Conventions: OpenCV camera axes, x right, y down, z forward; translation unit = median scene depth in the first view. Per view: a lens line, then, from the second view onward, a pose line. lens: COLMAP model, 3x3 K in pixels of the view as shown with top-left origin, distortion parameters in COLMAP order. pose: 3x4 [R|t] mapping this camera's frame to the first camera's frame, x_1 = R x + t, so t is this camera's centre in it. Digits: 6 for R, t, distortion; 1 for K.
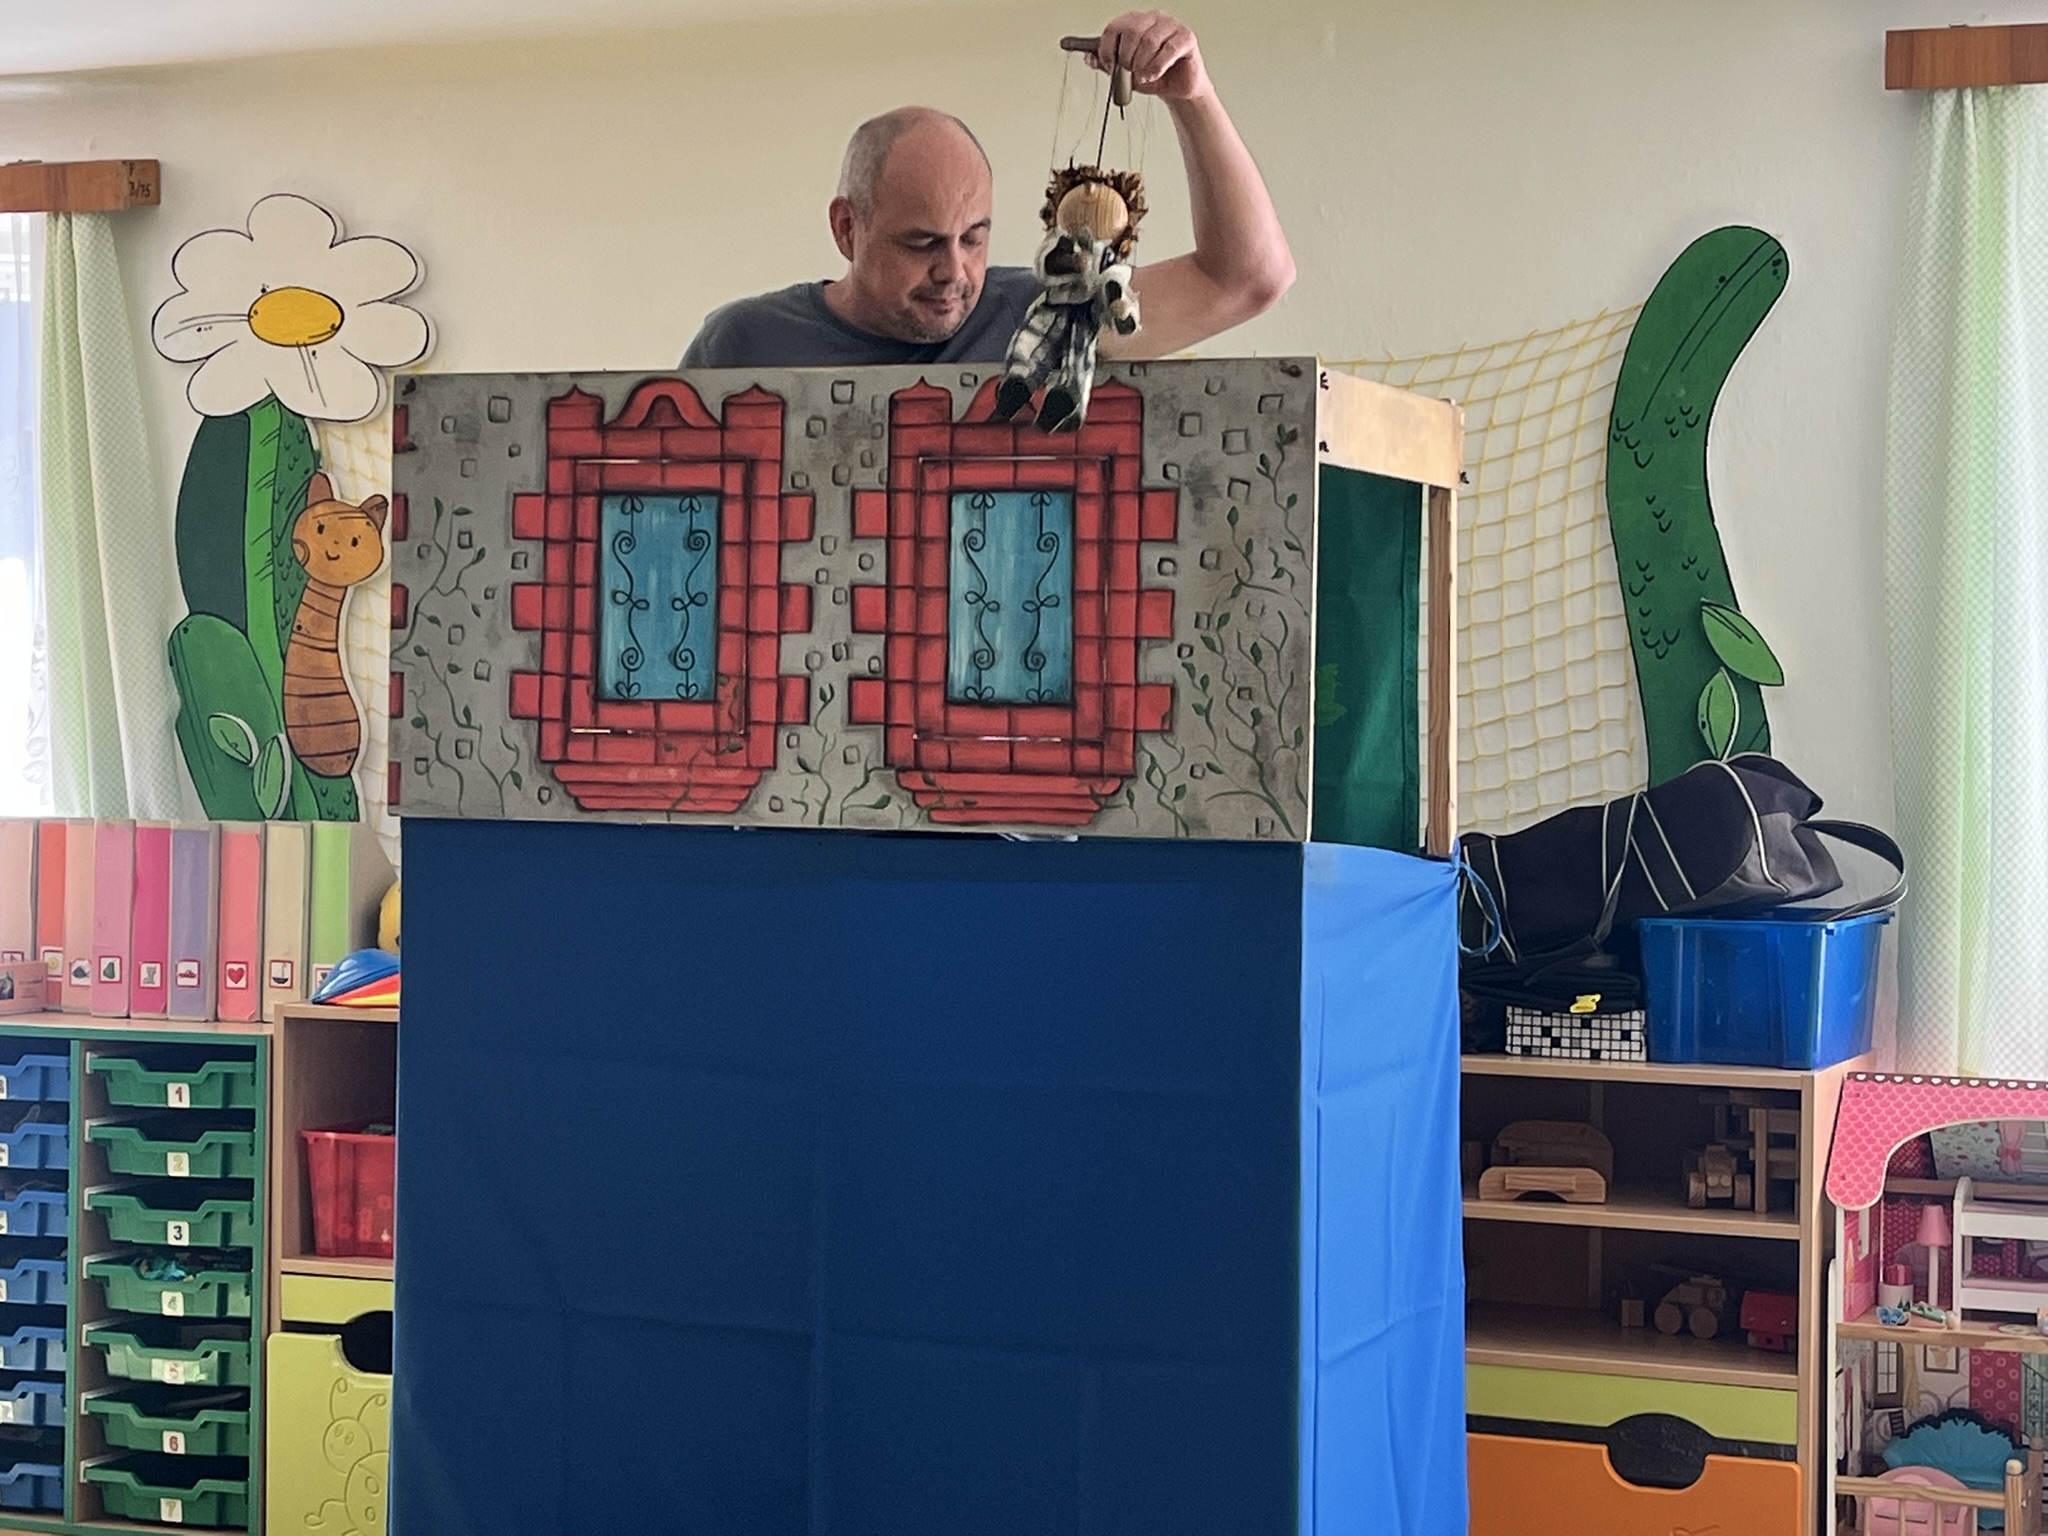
lens RADIAL K [[3806.8, 0, 1147.8], [0, 3806.8, 744.3], [0, 0, 1]] dist [0.049610, 0.000000]
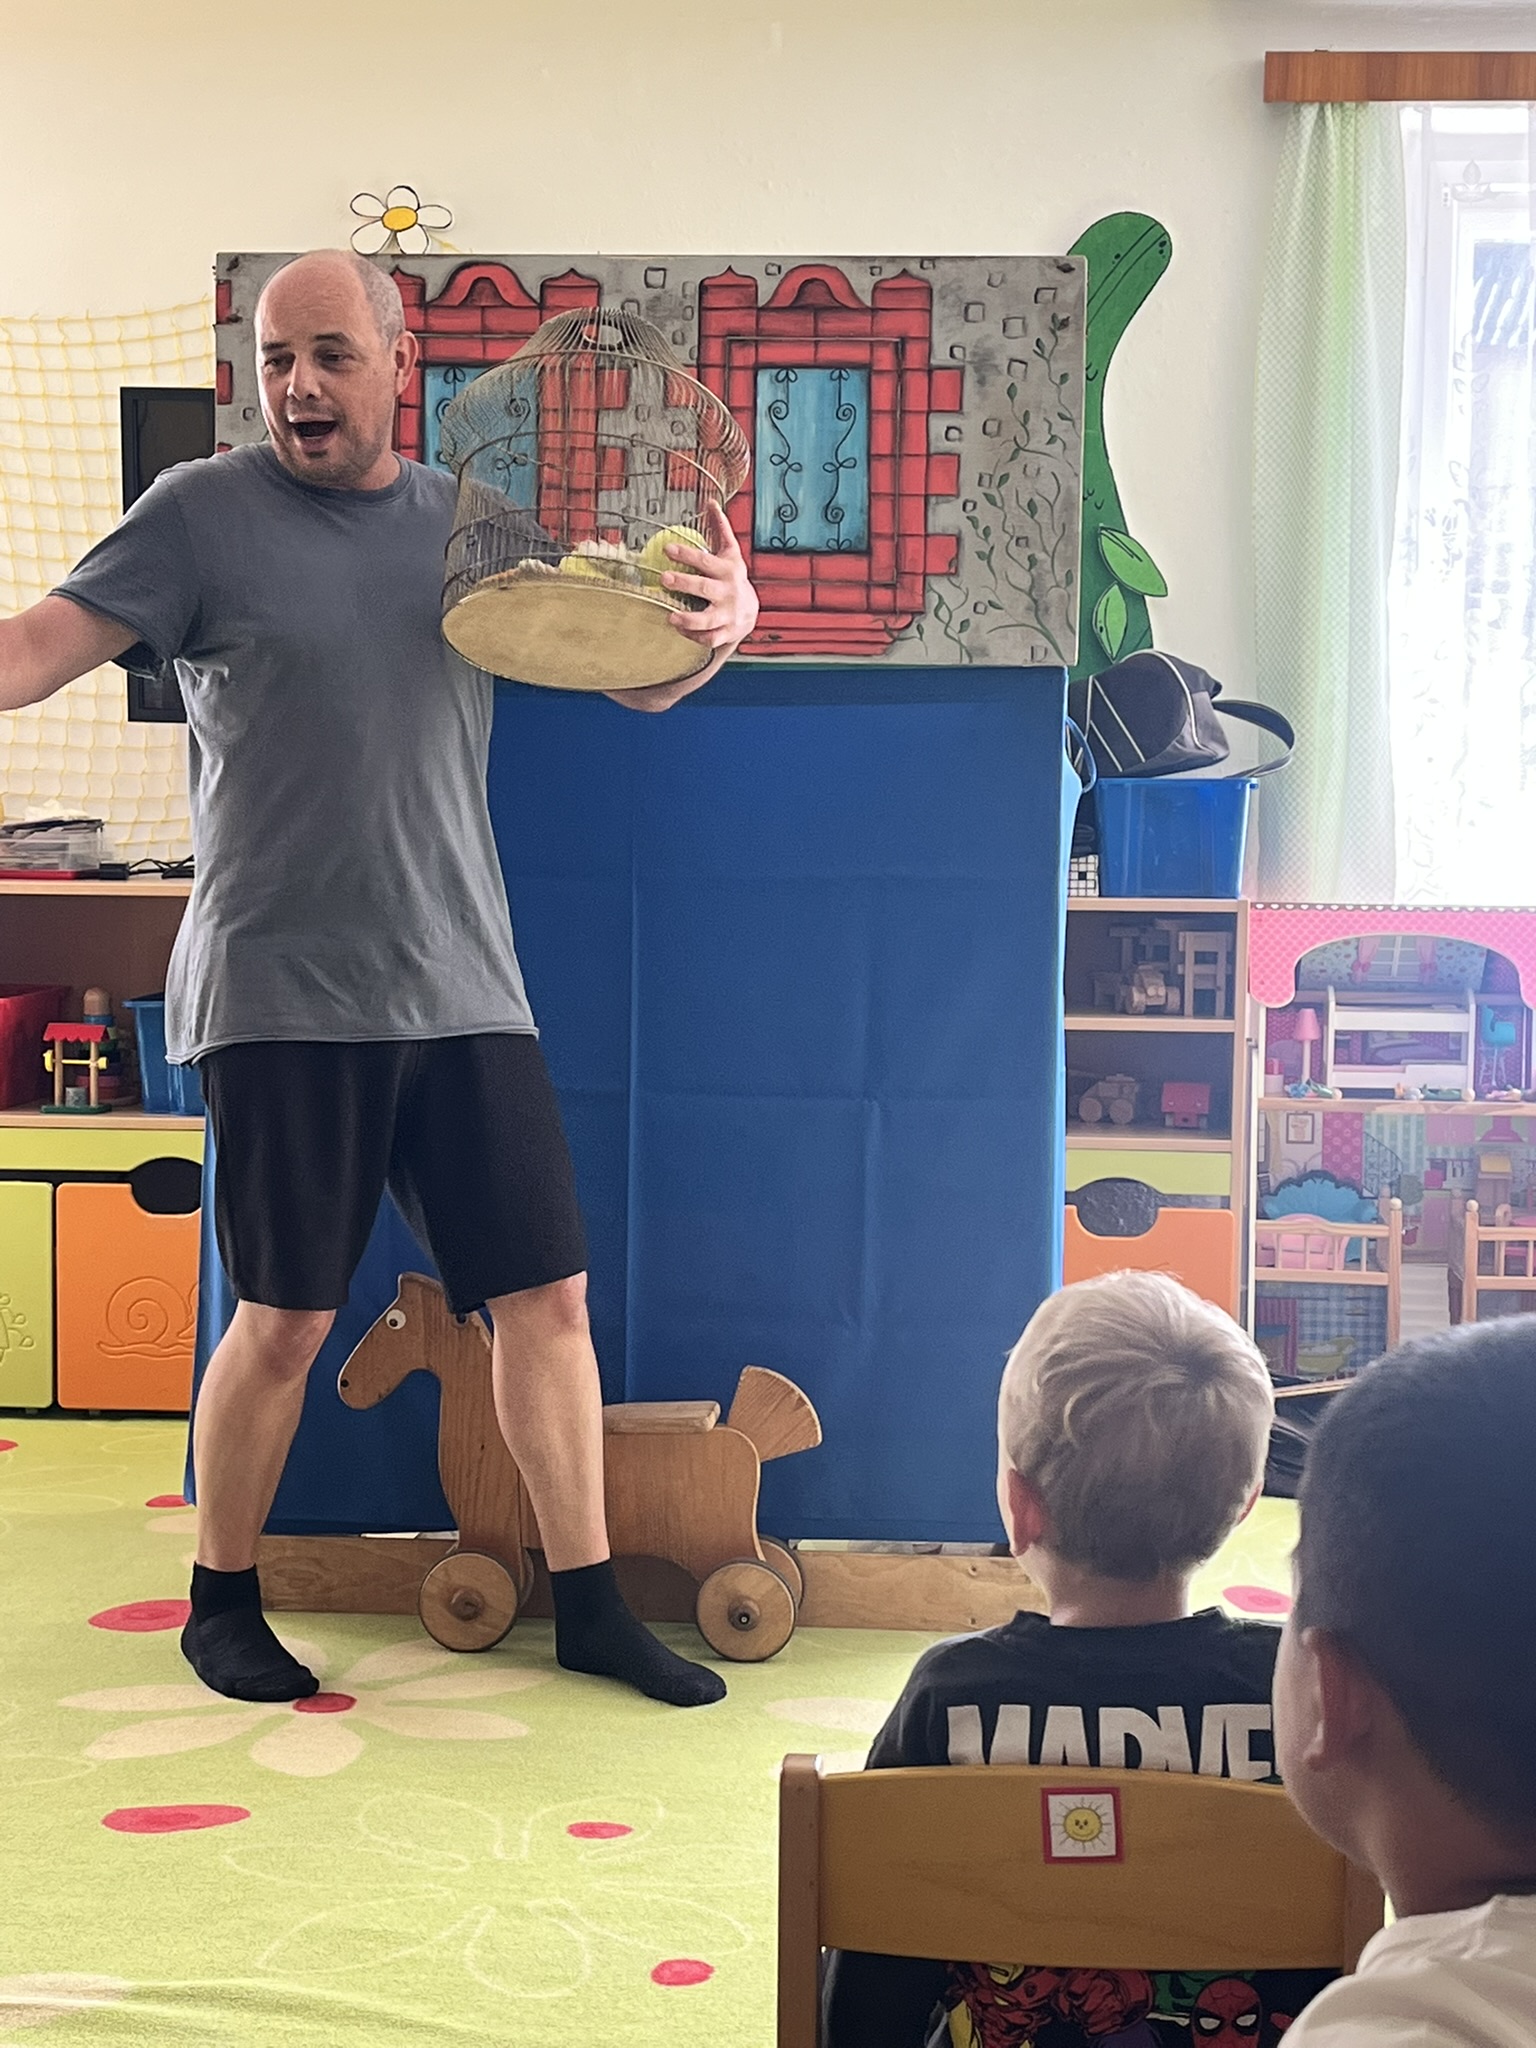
lens RADIAL K [[3281.9, 0, 761.1], [0, 3281.9, 1044.5], [0, 0, 1]] dist [0.051901, 0.000000]
pose [[0.953456, -0.026022, 0.300406, -0.291507], [0.005872, 0.997683, 0.067784, 0.058625], [-0.301474, -0.062865, 0.951400, 0.025972]]
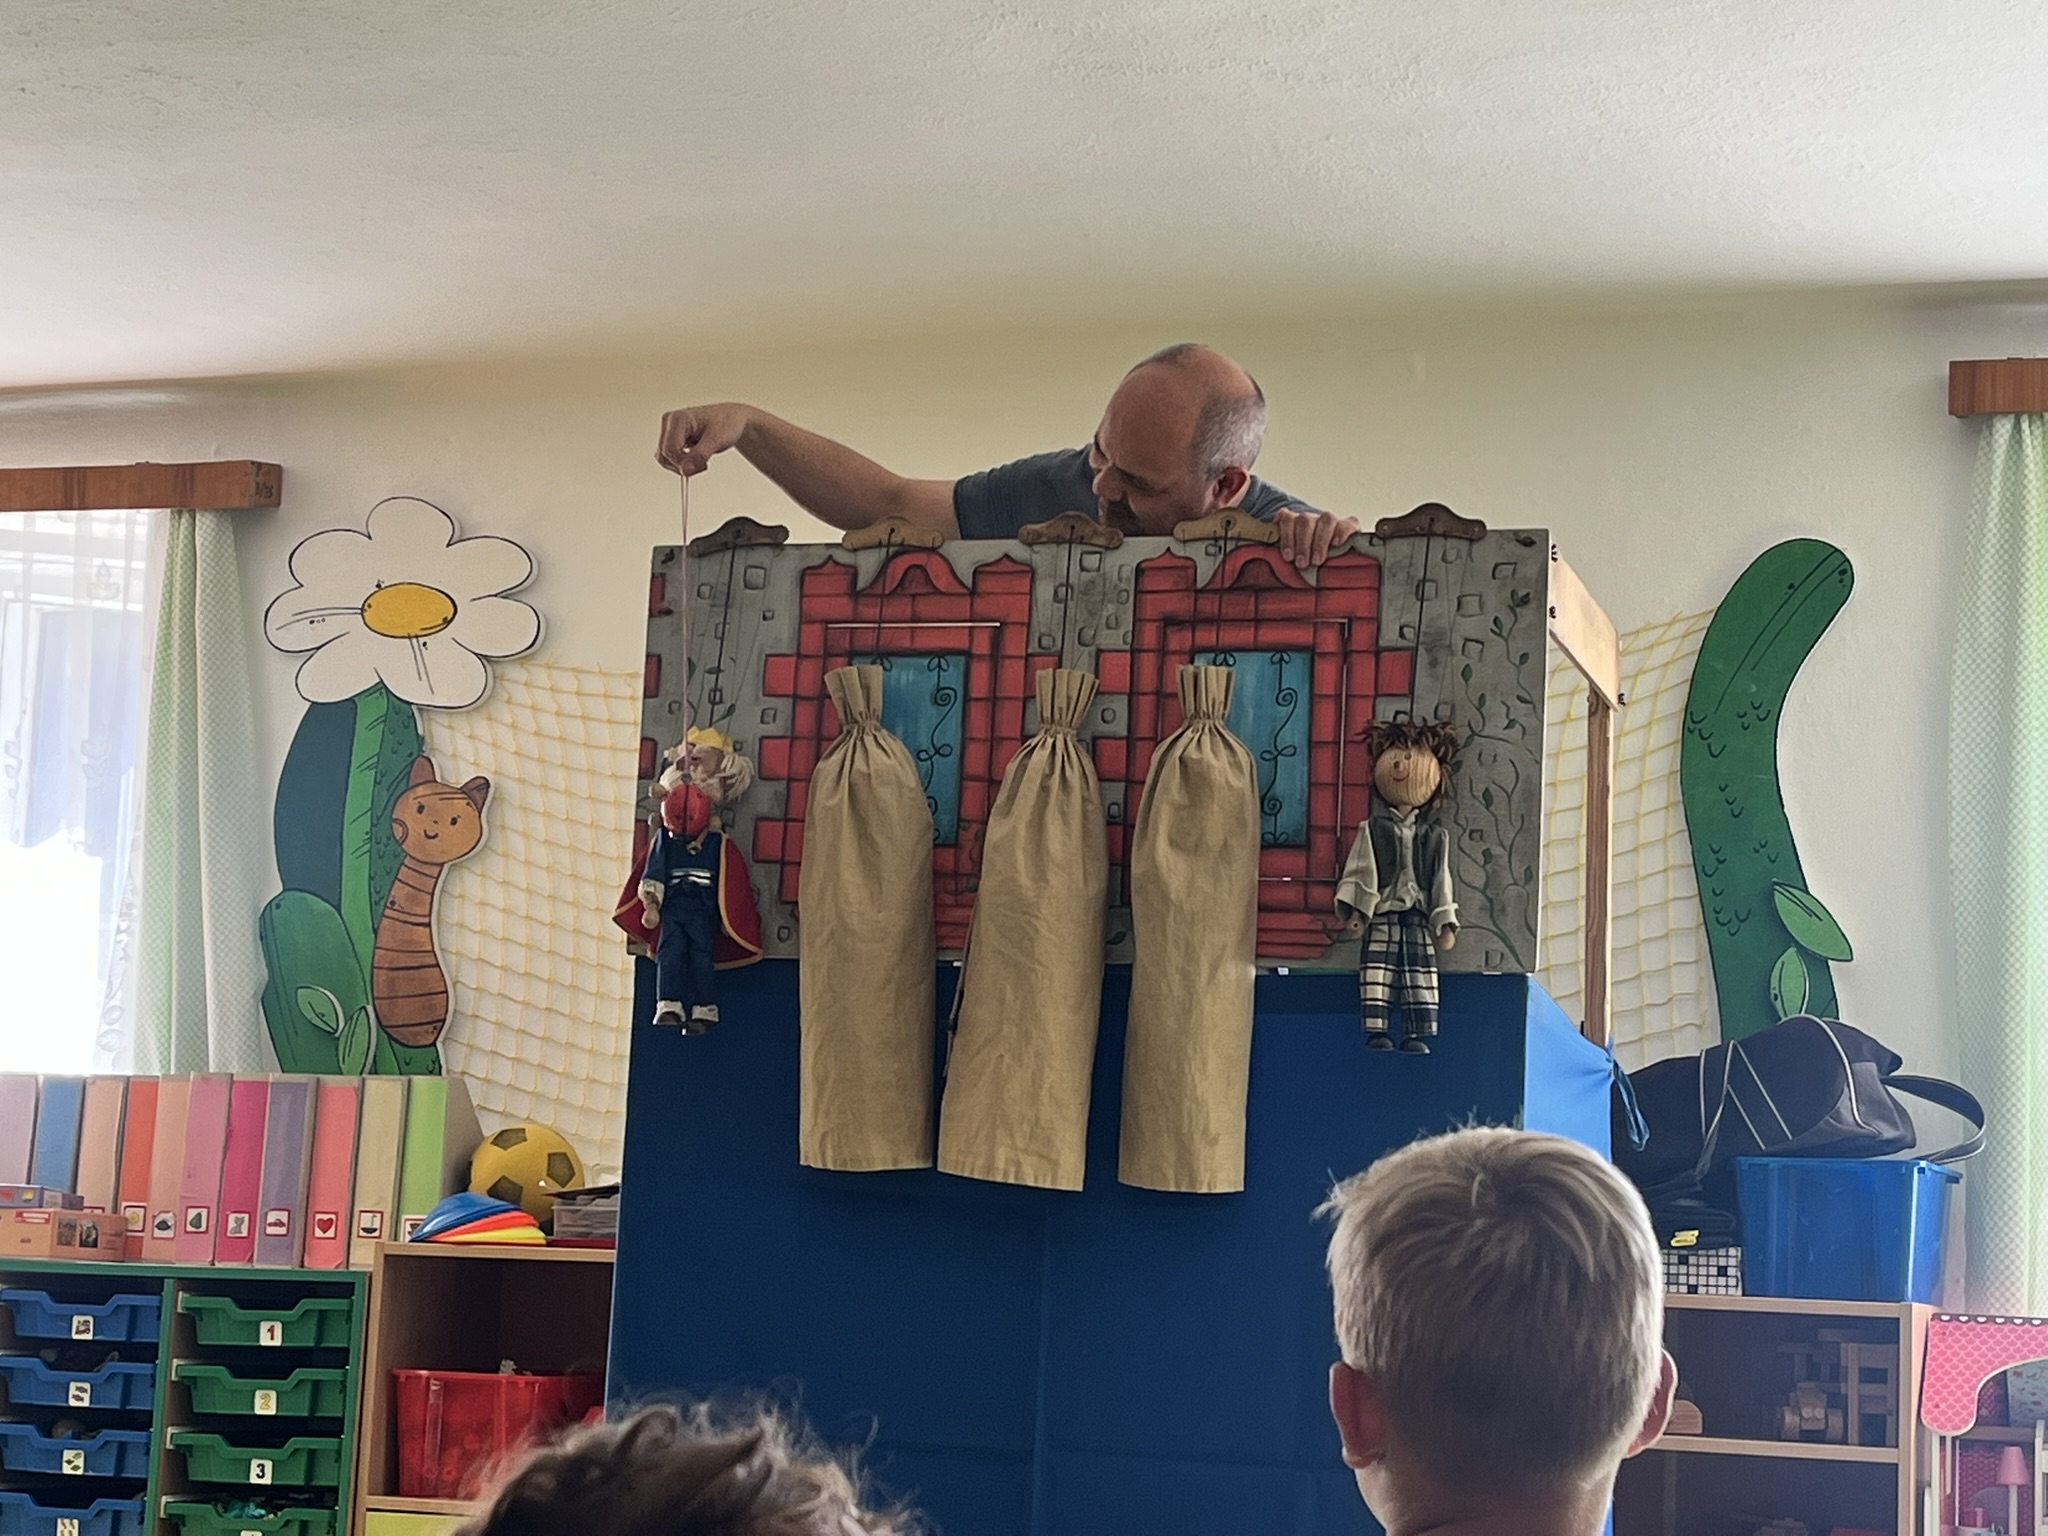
lens RADIAL K [[3719.0, 0, 1036.6], [0, 3719.0, 766.8], [0, 0, 1]] dist [0.049698, 0.000000]
pose [[0.997935, 0.039050, 0.051007, -0.120920], [-0.030203, 0.986005, -0.163956, 0.113823], [-0.056696, 0.162076, 0.985148, -0.022532]]
